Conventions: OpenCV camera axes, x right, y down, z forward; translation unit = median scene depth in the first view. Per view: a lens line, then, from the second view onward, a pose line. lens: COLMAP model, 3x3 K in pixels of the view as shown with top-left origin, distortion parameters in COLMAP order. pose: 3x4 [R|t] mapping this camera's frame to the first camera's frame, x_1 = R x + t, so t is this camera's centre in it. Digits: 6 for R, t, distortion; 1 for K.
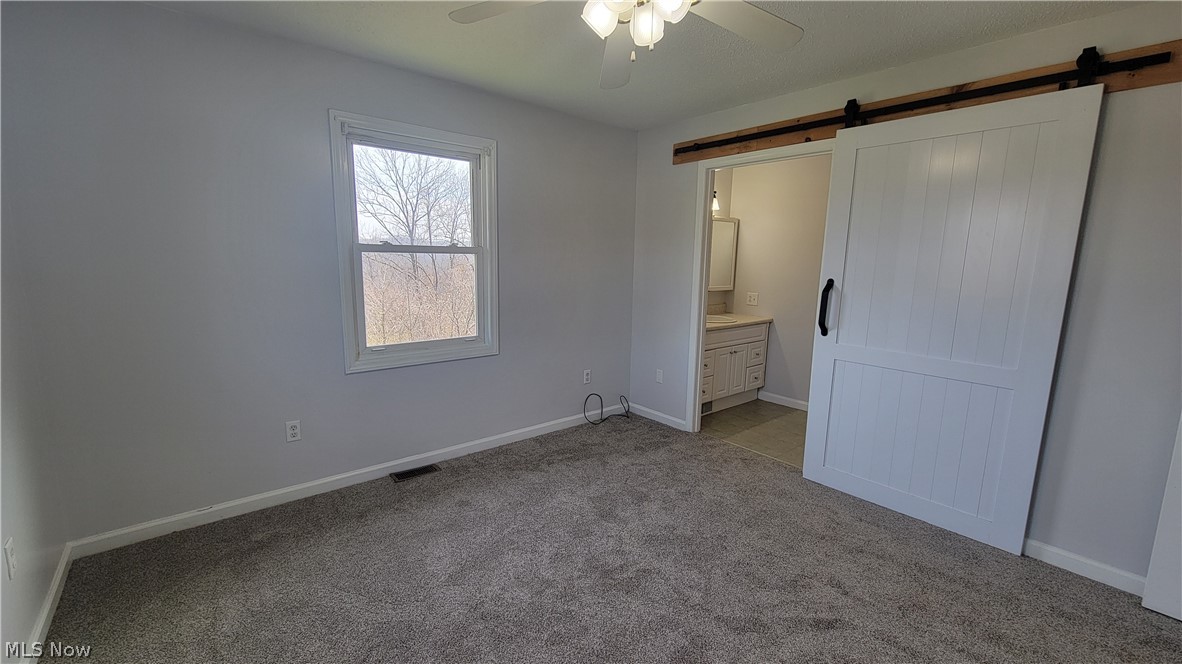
lens RADIAL K [[484.1, 0, 592.9], [0, 484.1, 337.4], [0, 0, 1]] dist [0.005089, 0.000111]
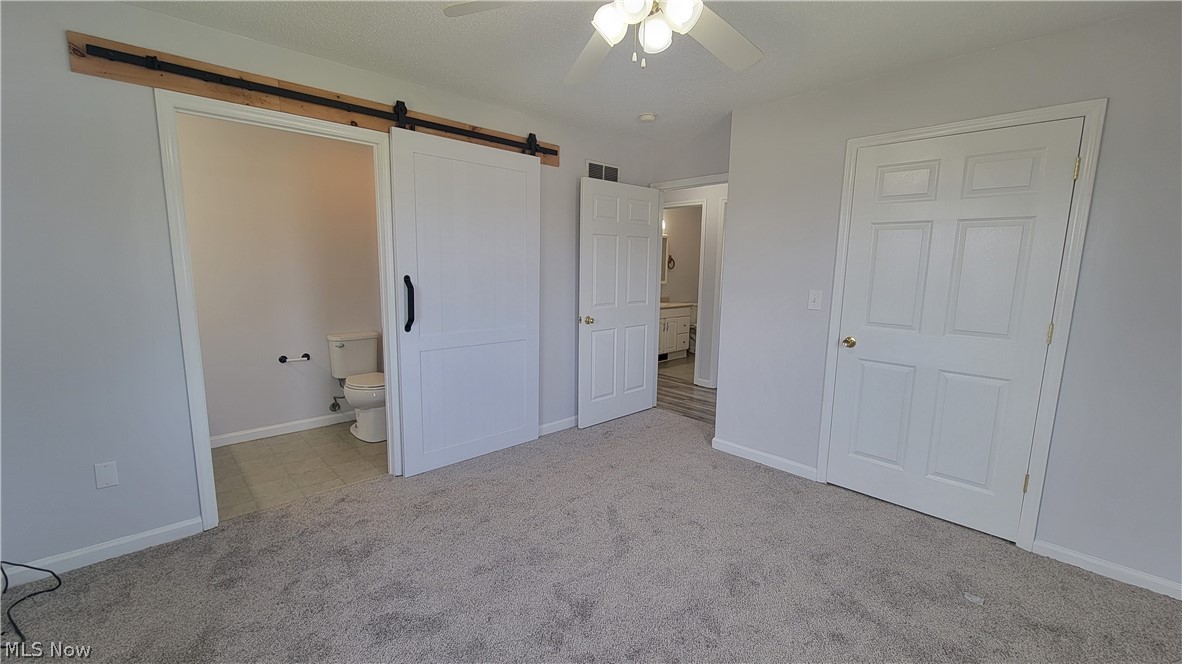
lens RADIAL K [[484.1, 0, 596.4], [0, 484.1, 325.1], [0, 0, 1]] dist [0.005089, 0.000111]
pose [[-0.053682, -0.147673, 0.987578, -0.735647], [0.146594, 0.977123, 0.154078, -0.153426], [-0.987739, 0.153044, -0.030806, 0.873449]]
